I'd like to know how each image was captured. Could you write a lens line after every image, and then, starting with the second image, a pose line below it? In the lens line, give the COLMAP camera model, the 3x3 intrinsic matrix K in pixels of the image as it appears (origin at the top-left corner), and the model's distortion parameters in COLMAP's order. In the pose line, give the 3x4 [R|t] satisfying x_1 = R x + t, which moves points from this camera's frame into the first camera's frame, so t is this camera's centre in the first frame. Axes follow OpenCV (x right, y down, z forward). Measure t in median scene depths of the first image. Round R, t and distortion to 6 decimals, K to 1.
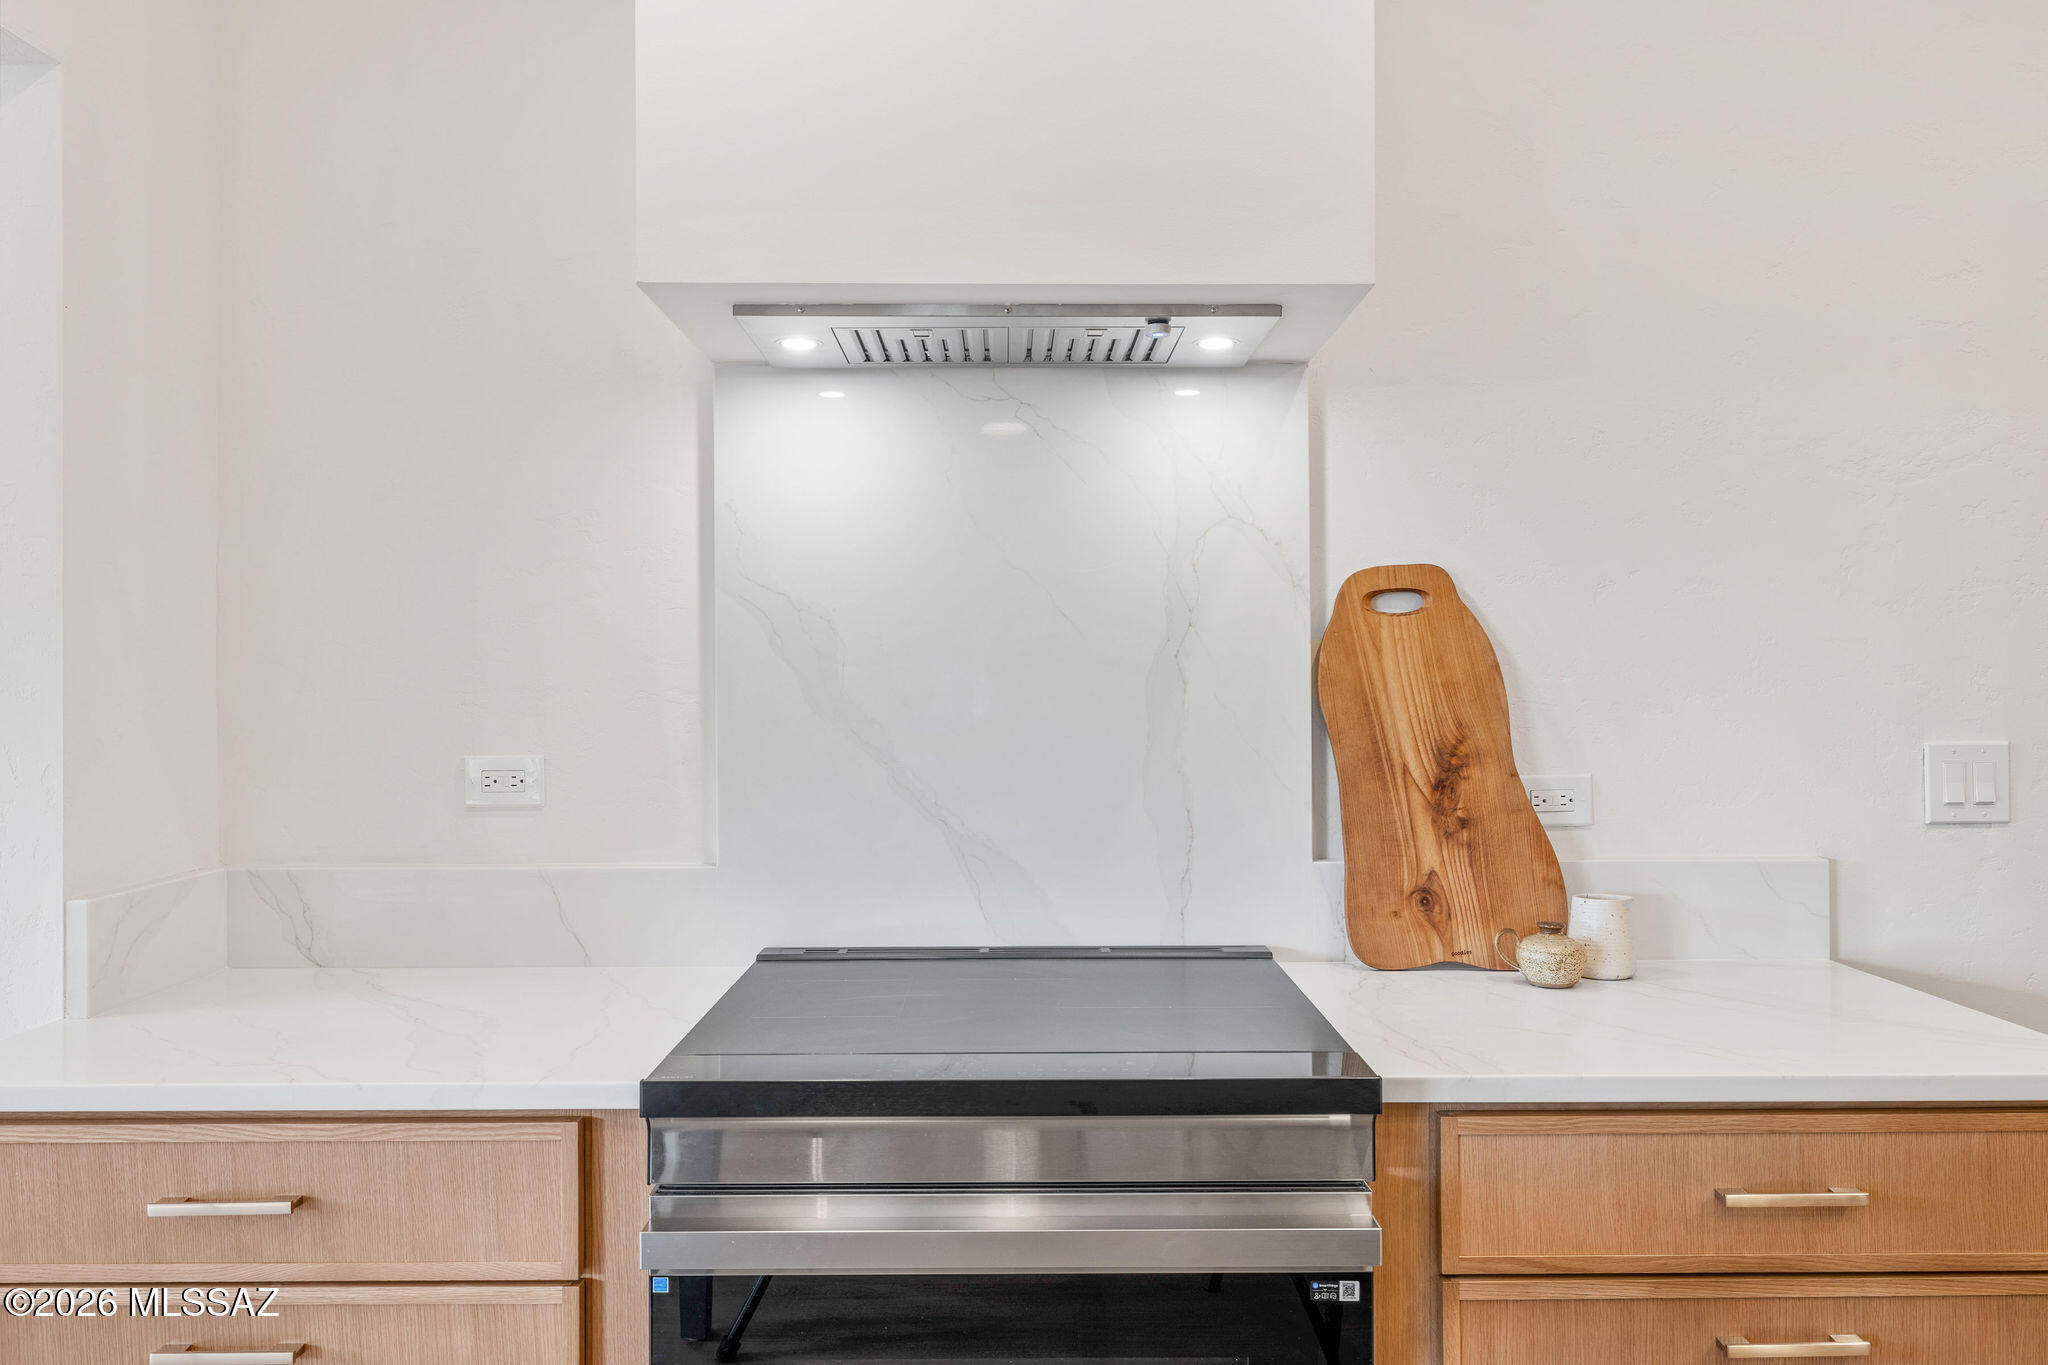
lens RADIAL K [[1396.3, 0, 1020.8], [0, 1396.3, 680.9], [0, 0, 1]] dist [-0.004051, -0.000496]
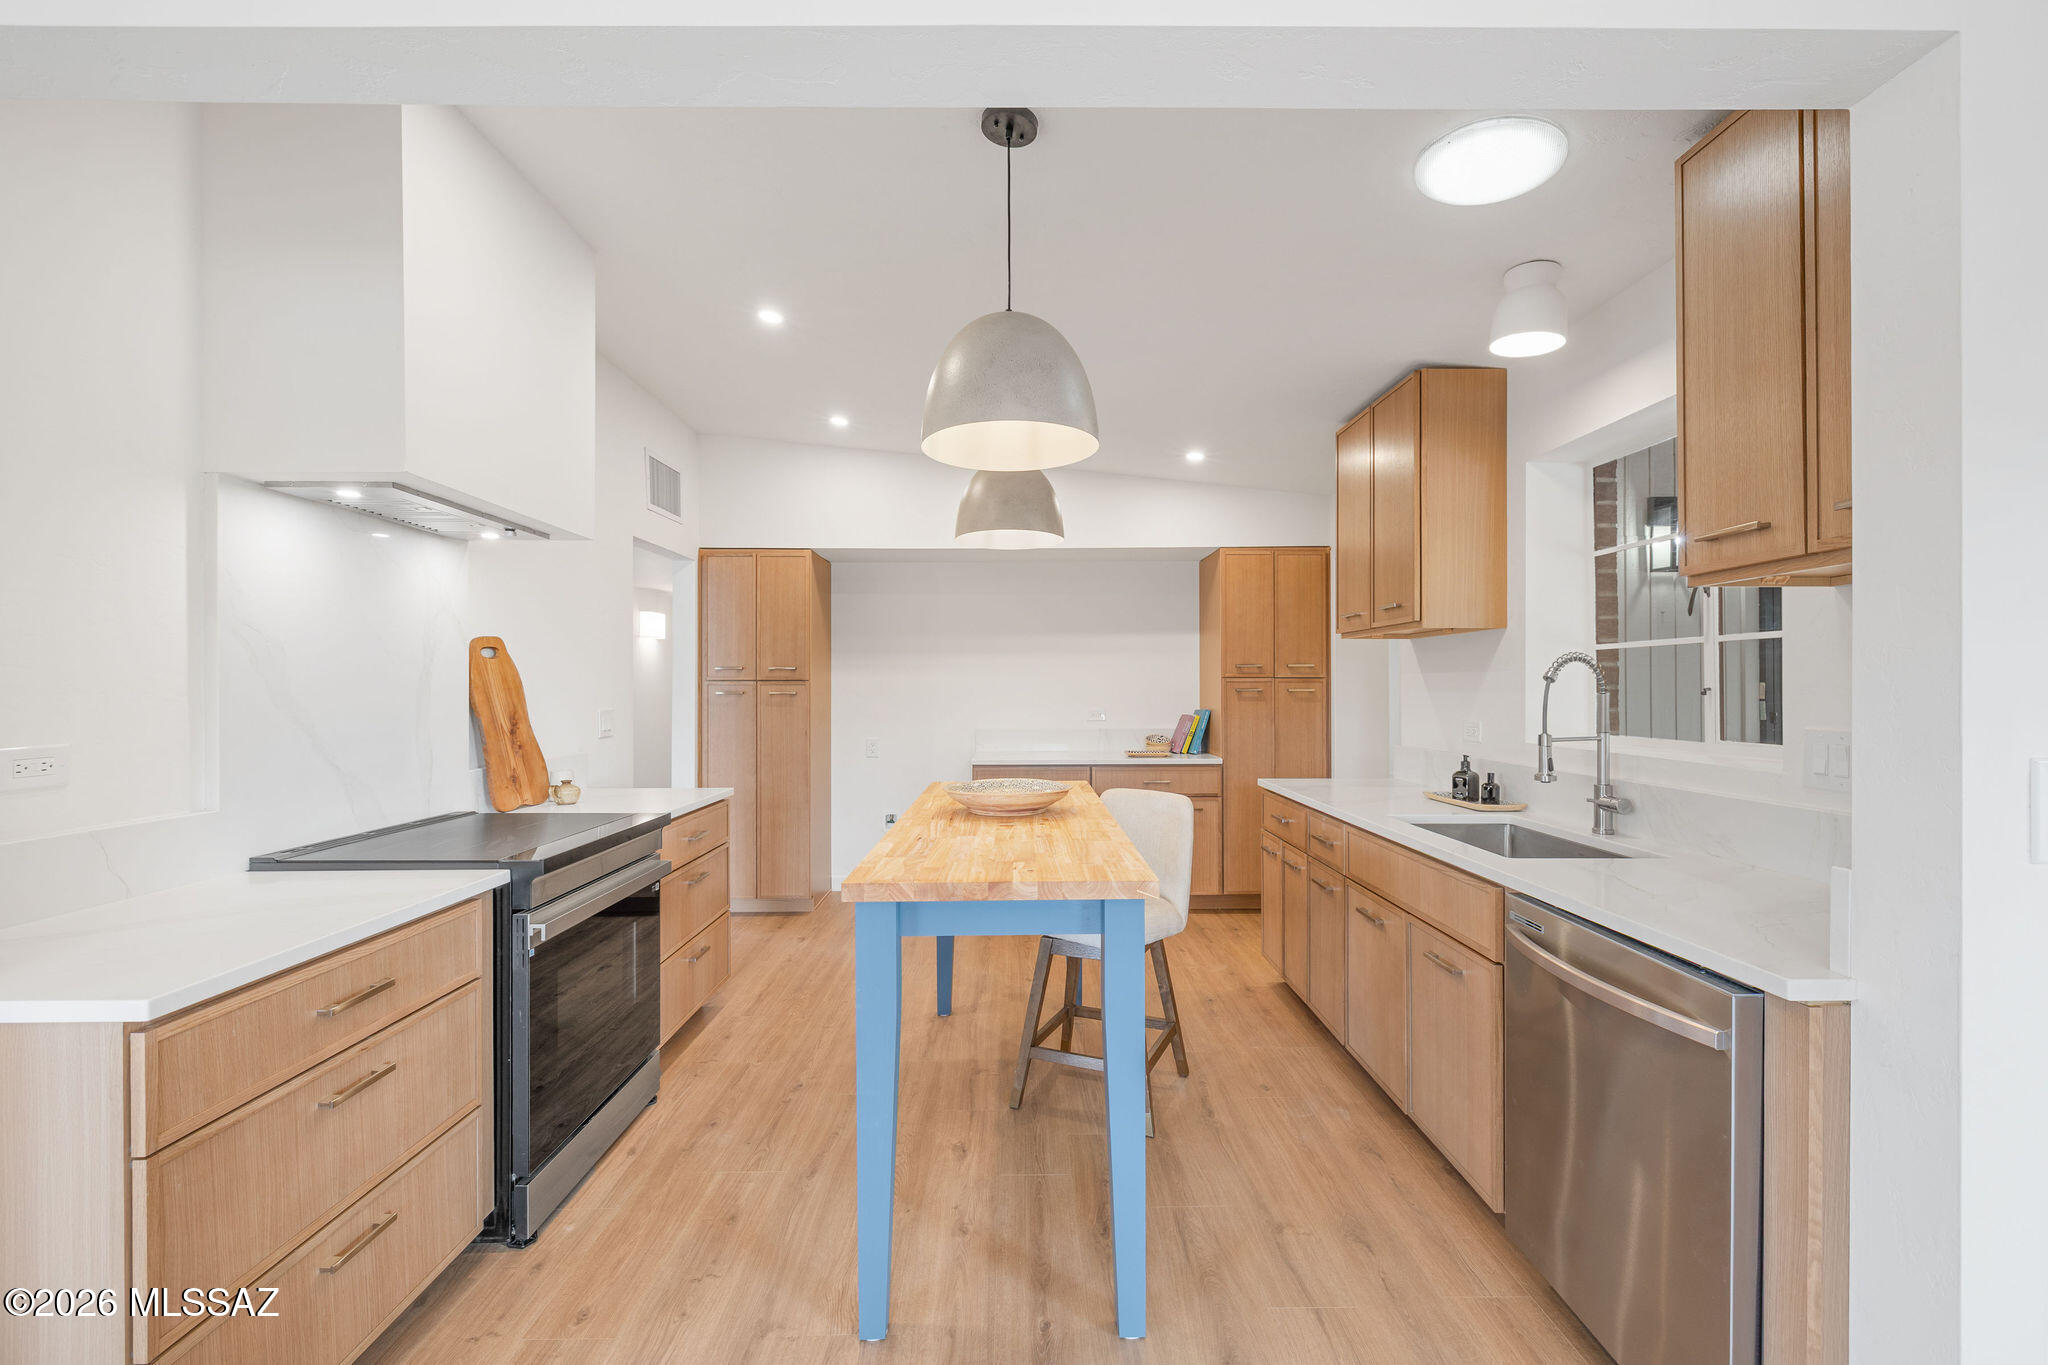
lens RADIAL K [[873.8, 0, 1014.1], [0, 873.8, 684.7], [0, 0, 1]] dist [0.000303, -0.000140]
pose [[-0.000189, 0.007679, 0.999970, -1.175519], [-0.000001, 0.999971, -0.007679, 0.005972], [-1.000000, -0.000002, -0.000189, 0.151137]]
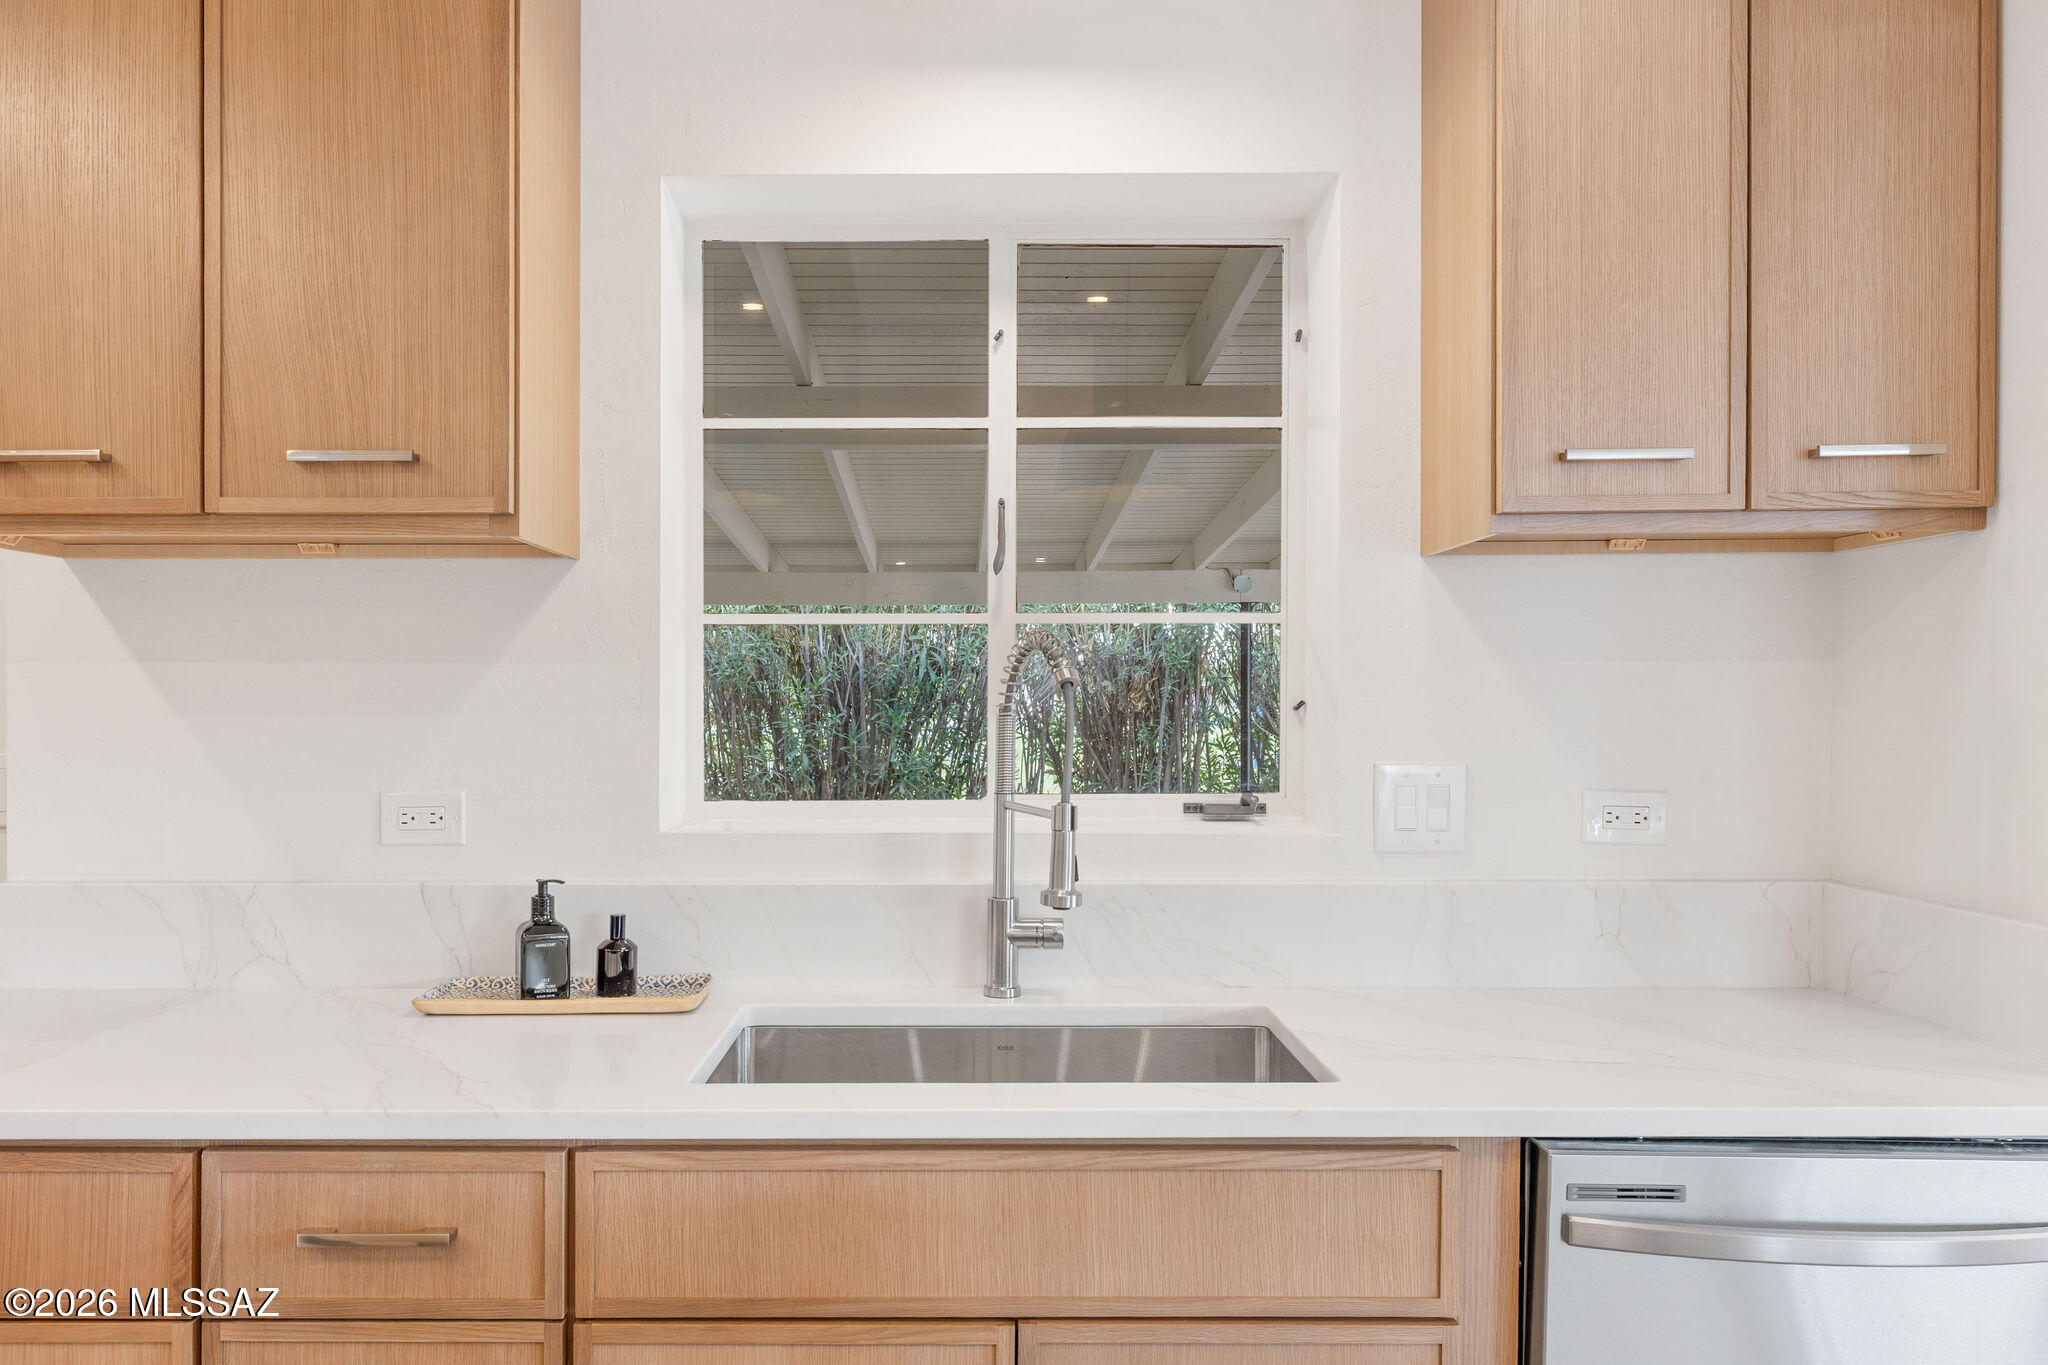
lens RADIAL K [[1459.8, 0, 996.8], [0, 1459.8, 712.0], [0, 0, 1]] dist [0.002478, -0.004343]
pose [[-0.999954, 0.006457, -0.007162, 0.019166], [0.006408, 0.999957, 0.006771, -0.000252], [0.007206, 0.006725, -0.999951, 0.339617]]
